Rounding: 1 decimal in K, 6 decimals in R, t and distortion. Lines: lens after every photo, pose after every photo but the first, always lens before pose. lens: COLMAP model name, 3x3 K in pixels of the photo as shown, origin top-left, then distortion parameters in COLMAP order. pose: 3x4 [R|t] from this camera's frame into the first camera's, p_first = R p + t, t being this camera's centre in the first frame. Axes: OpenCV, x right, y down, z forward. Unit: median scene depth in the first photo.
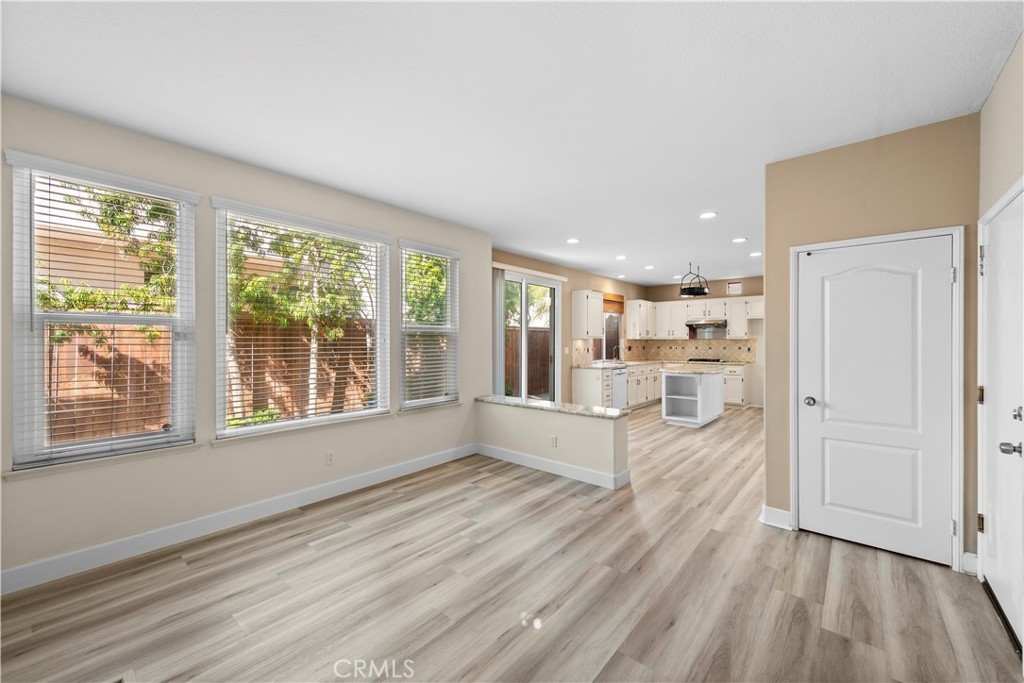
lens RADIAL K [[403.2, 0, 514.7], [0, 403.2, 341.5], [0, 0, 1]] dist [0.010623, -0.000646]
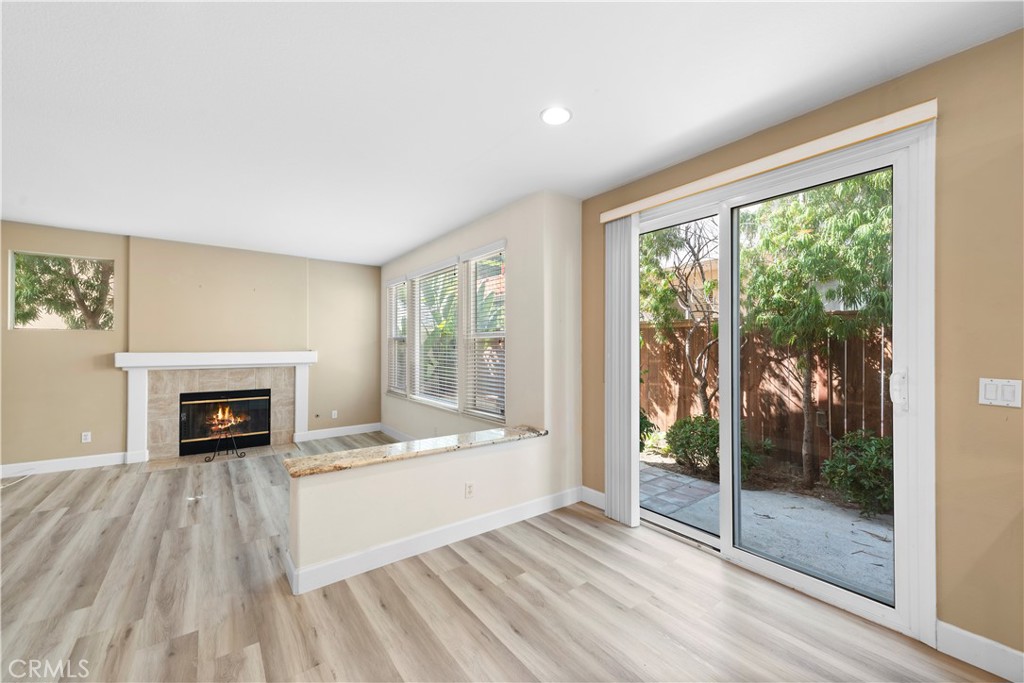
lens RADIAL K [[403.2, 0, 514.7], [0, 403.2, 341.5], [0, 0, 1]] dist [0.010623, -0.000646]
pose [[-0.217109, -0.012809, -0.976063, 0.628105], [-0.002261, 0.999918, -0.012619, -0.005323], [0.976145, -0.000533, -0.217121, 1.145685]]
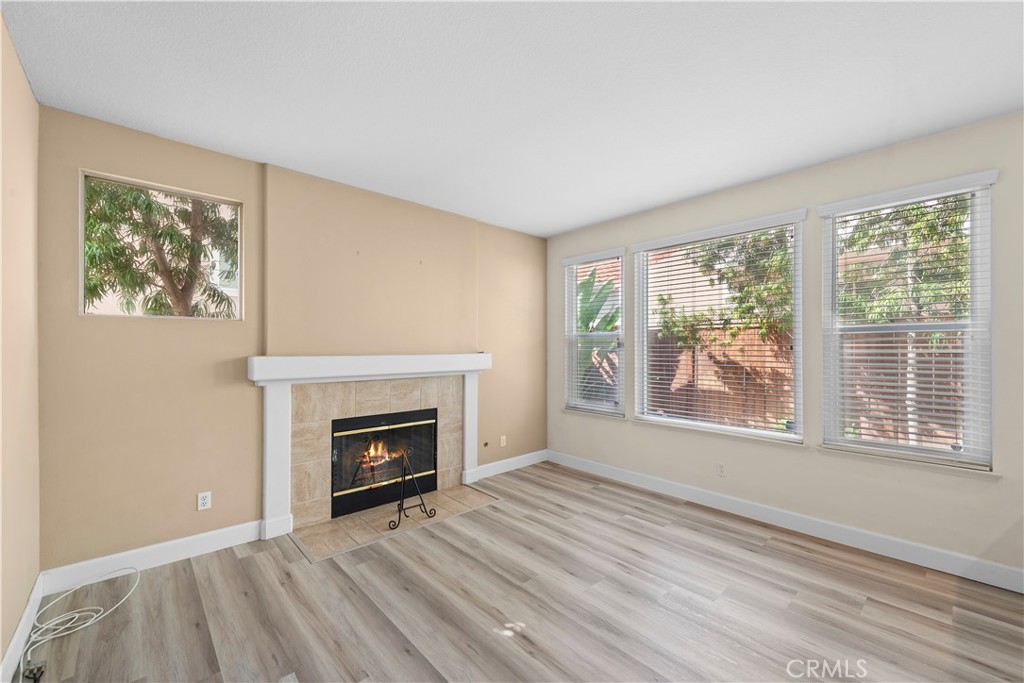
lens RADIAL K [[410.1, 0, 516.8], [0, 410.1, 343.7], [0, 0, 1]] dist [0.008608, -0.000493]
pose [[-0.119137, -0.008467, -0.992842, 0.426120], [-0.002481, 0.999963, -0.008230, -0.002977], [0.992875, 0.001483, -0.119154, 0.456840]]
